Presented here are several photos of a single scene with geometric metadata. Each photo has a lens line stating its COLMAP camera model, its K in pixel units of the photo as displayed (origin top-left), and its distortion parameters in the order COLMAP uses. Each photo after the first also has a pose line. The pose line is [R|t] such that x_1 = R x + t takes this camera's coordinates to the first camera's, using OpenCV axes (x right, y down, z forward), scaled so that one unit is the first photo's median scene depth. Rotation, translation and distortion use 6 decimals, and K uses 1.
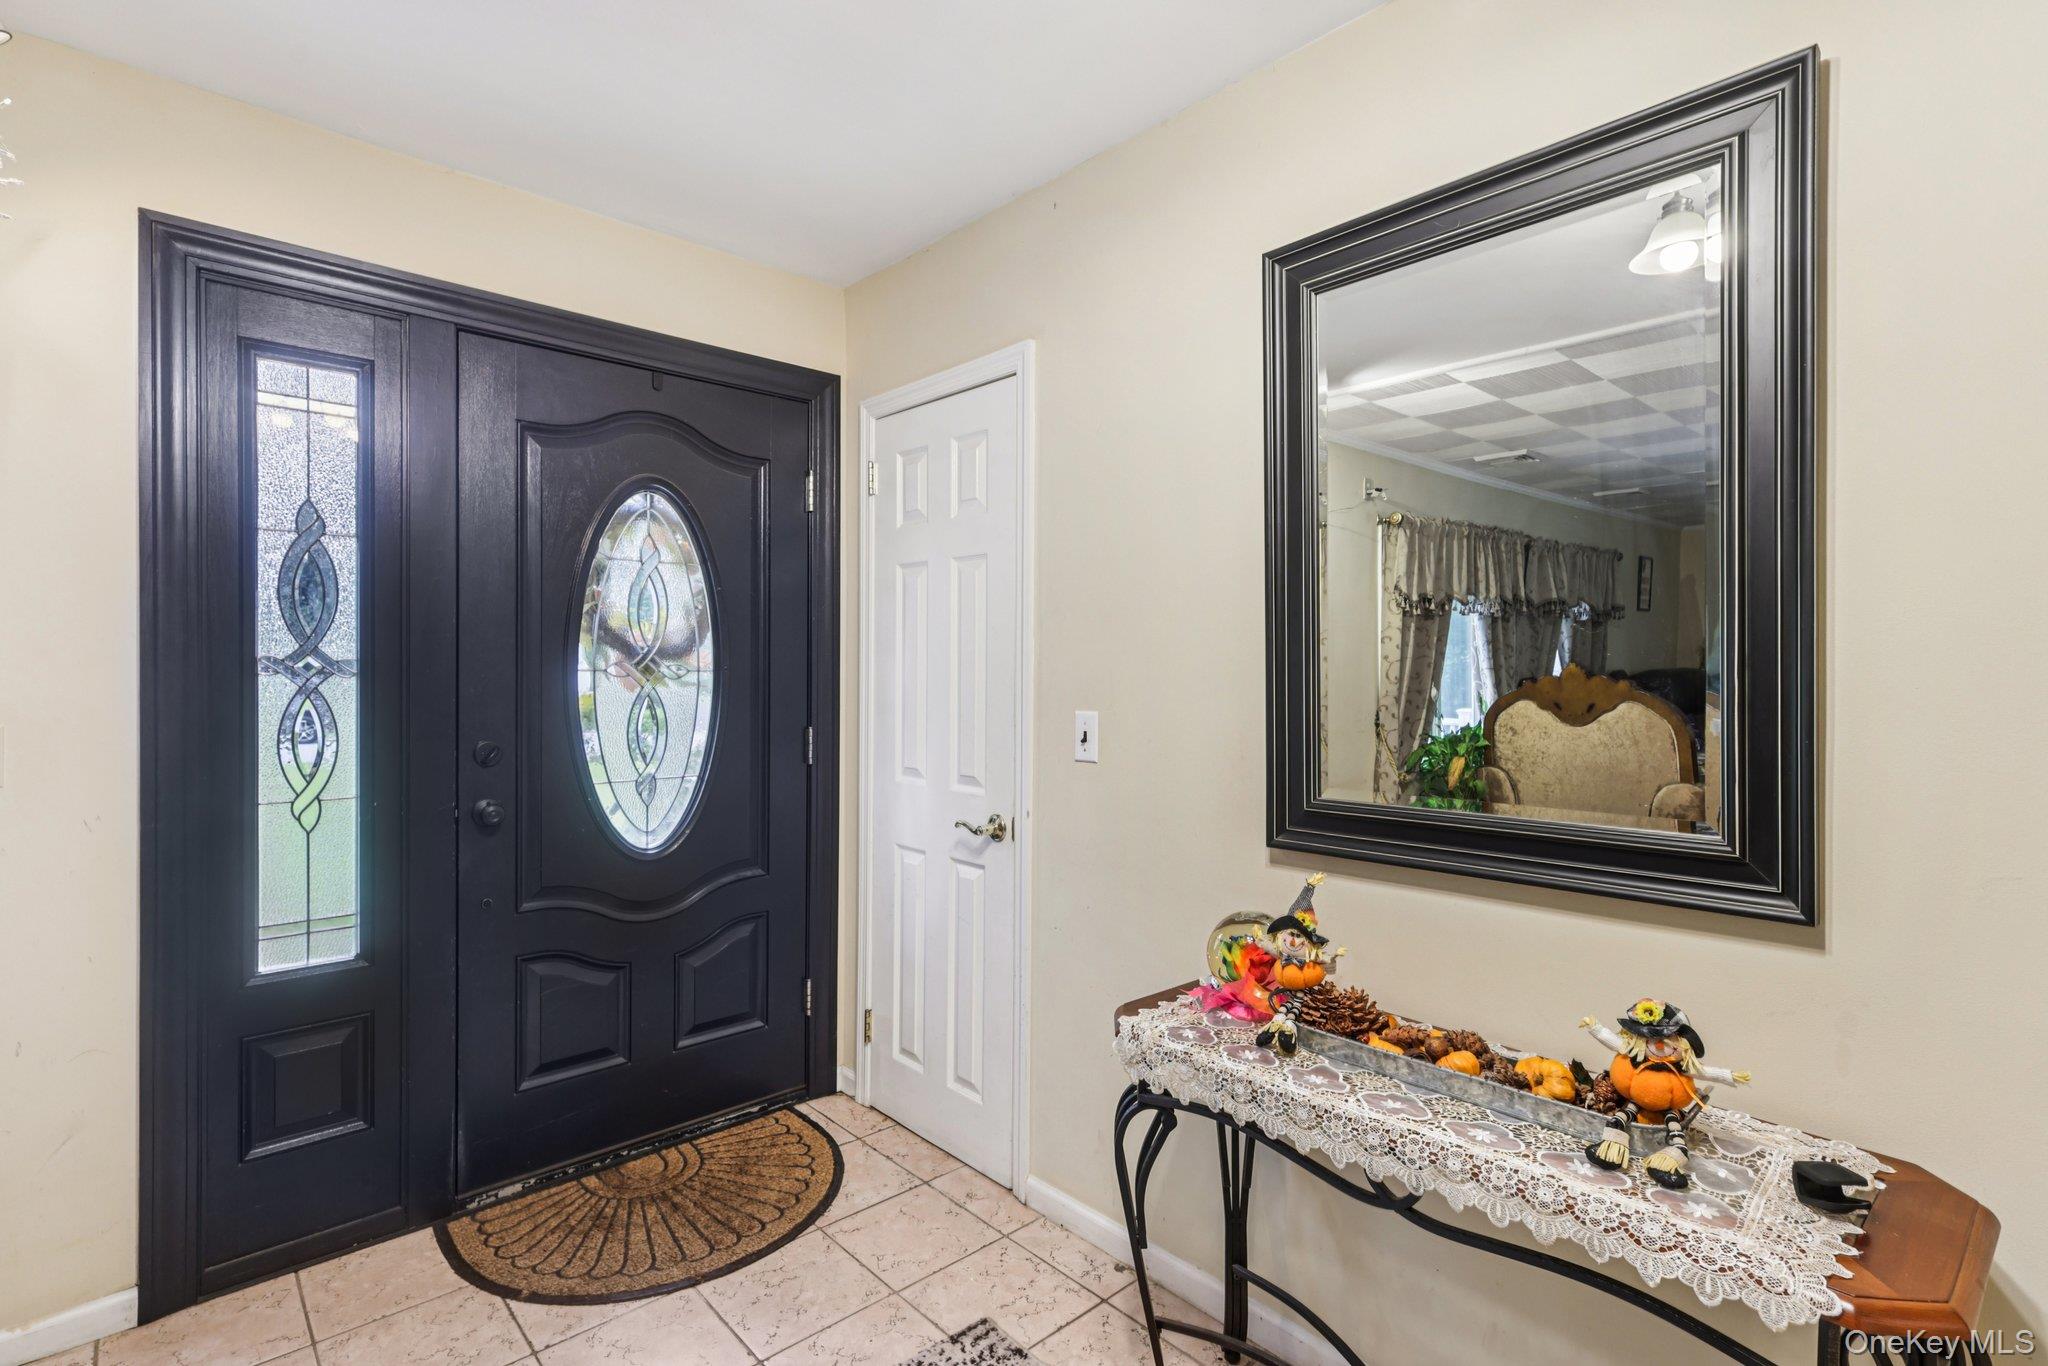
lens RADIAL K [[963.2, 0, 1020.7], [0, 963.2, 676.7], [0, 0, 1]] dist [0.001296, -0.000127]
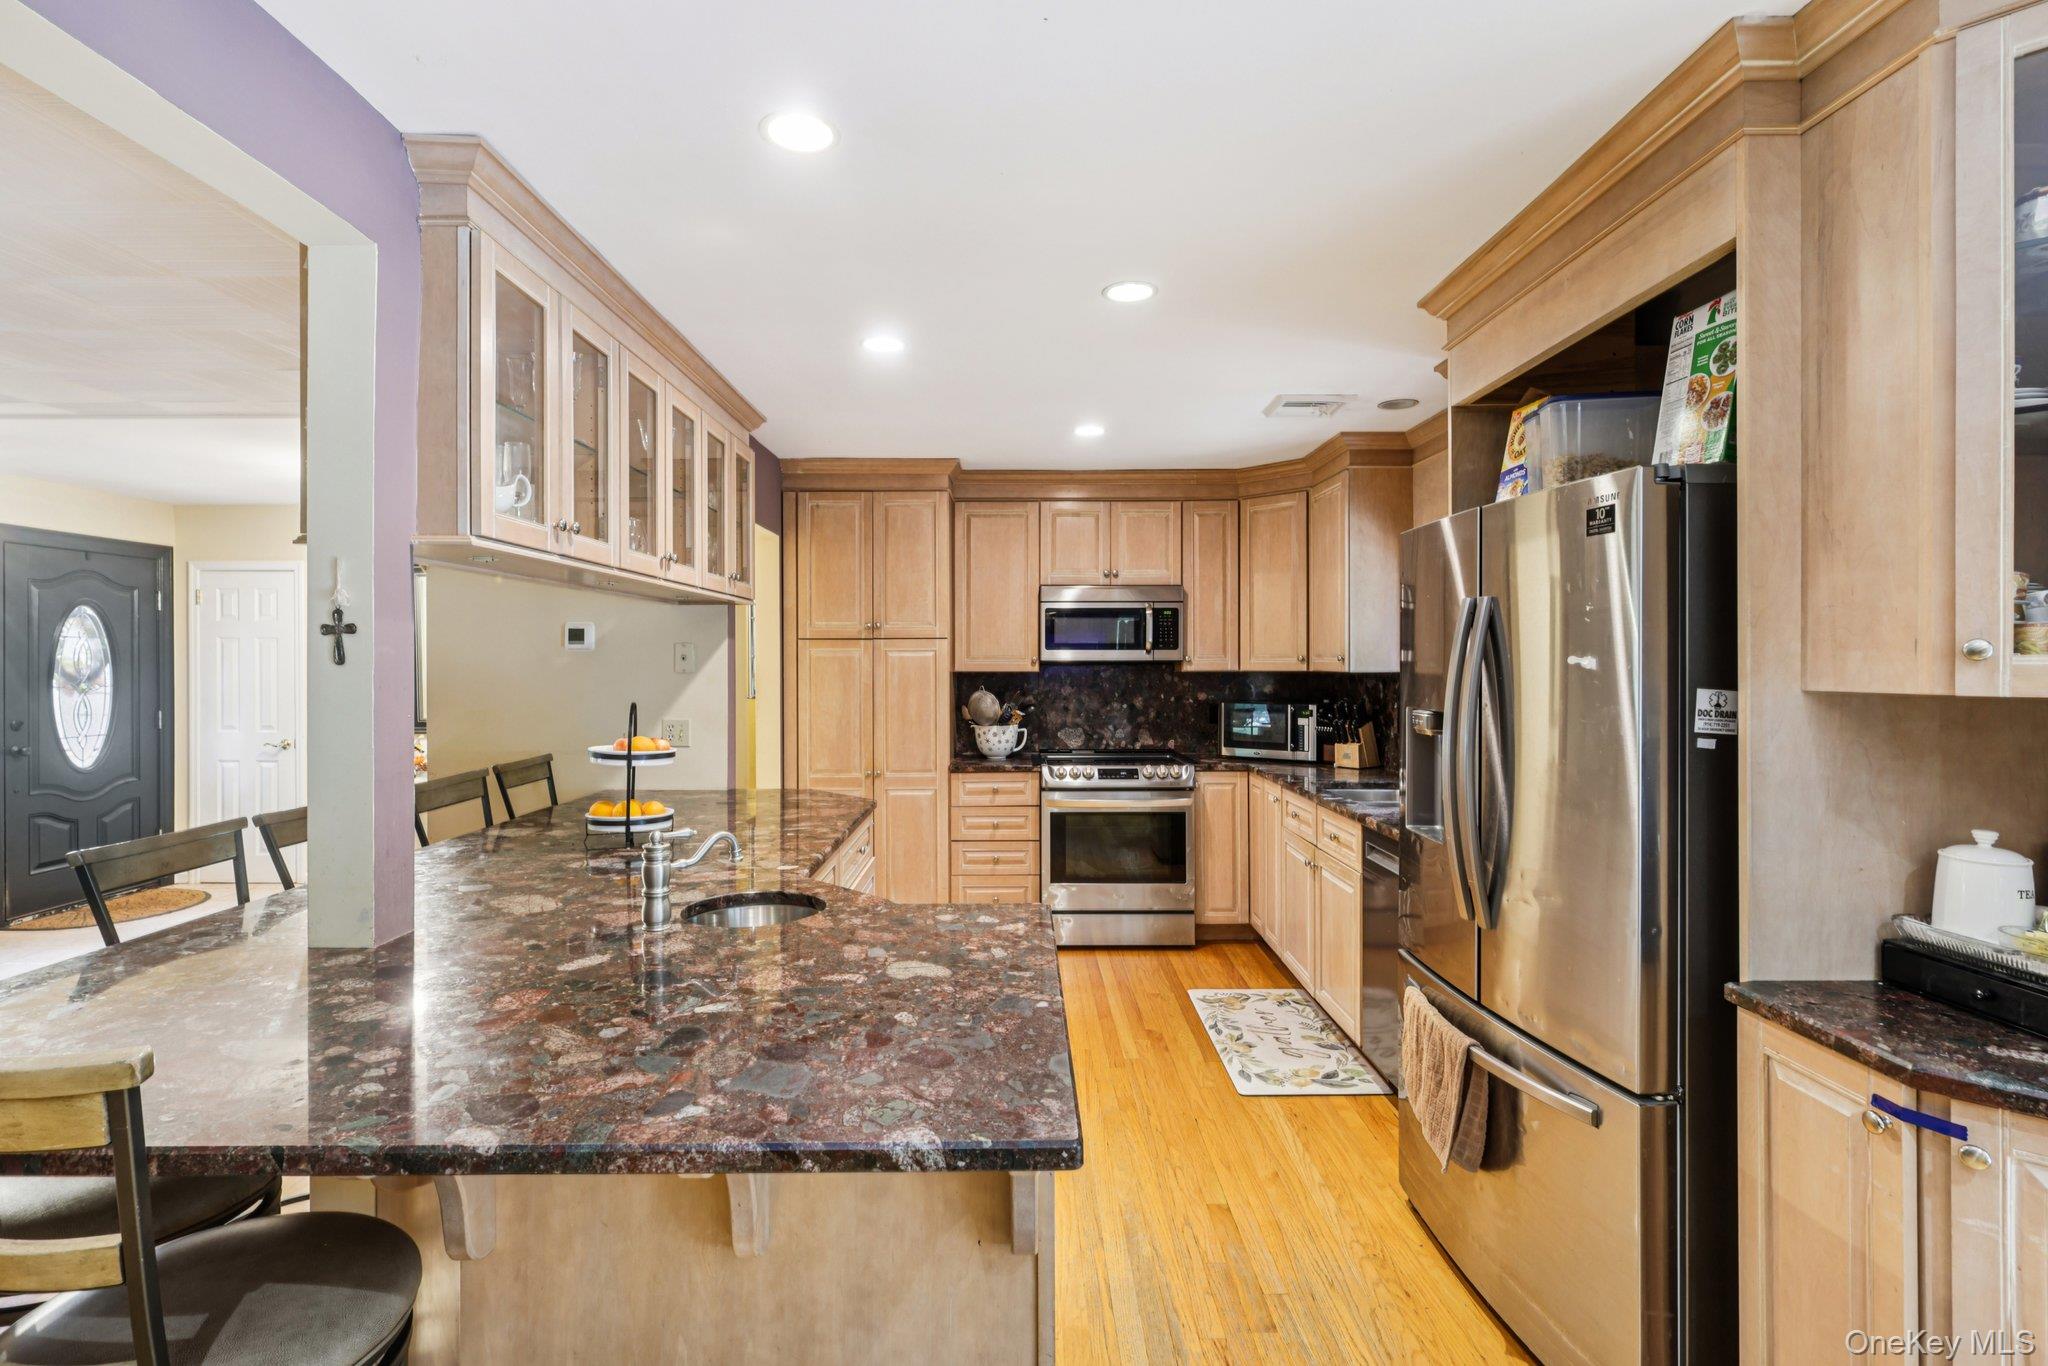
lens RADIAL K [[963.2, 0, 1014.2], [0, 963.2, 669.3], [0, 0, 1]] dist [0.001296, -0.000127]
pose [[0.673555, -0.016819, 0.738946, -0.556352], [0.013693, 0.999853, 0.010276, -0.038478], [-0.739010, 0.003197, 0.673687, -1.968780]]
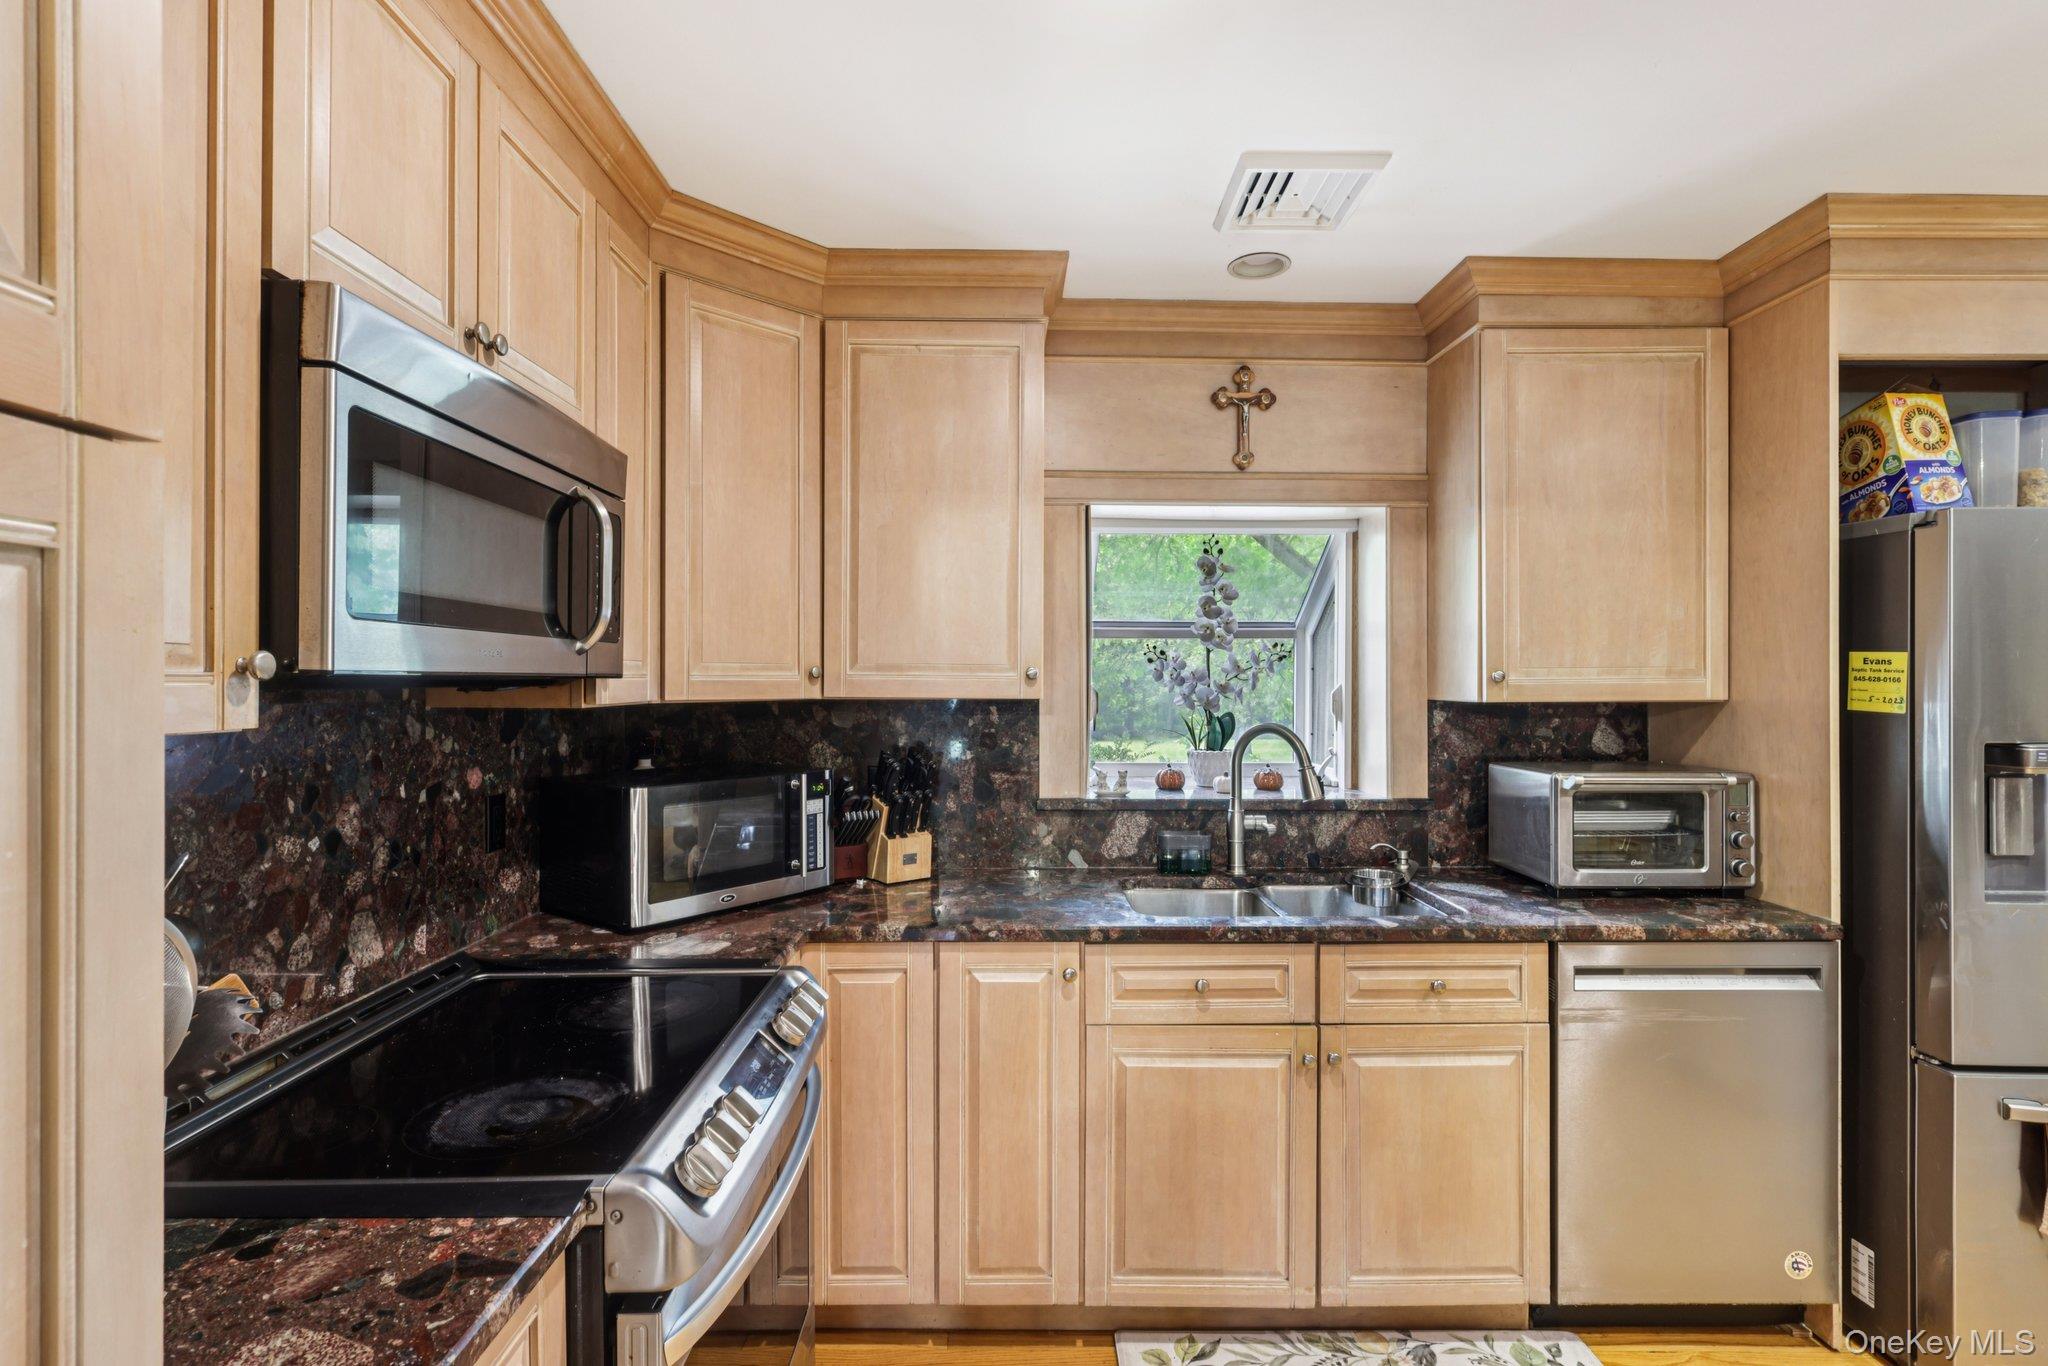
lens RADIAL K [[963.2, 0, 1014.3], [0, 963.2, 681.3], [0, 0, 1]] dist [0.001296, -0.000127]
pose [[-0.749490, -0.010889, 0.661927, 0.470135], [-0.003592, 0.999917, 0.012382, -0.035882], [-0.662006, 0.006902, -0.749466, -0.603711]]
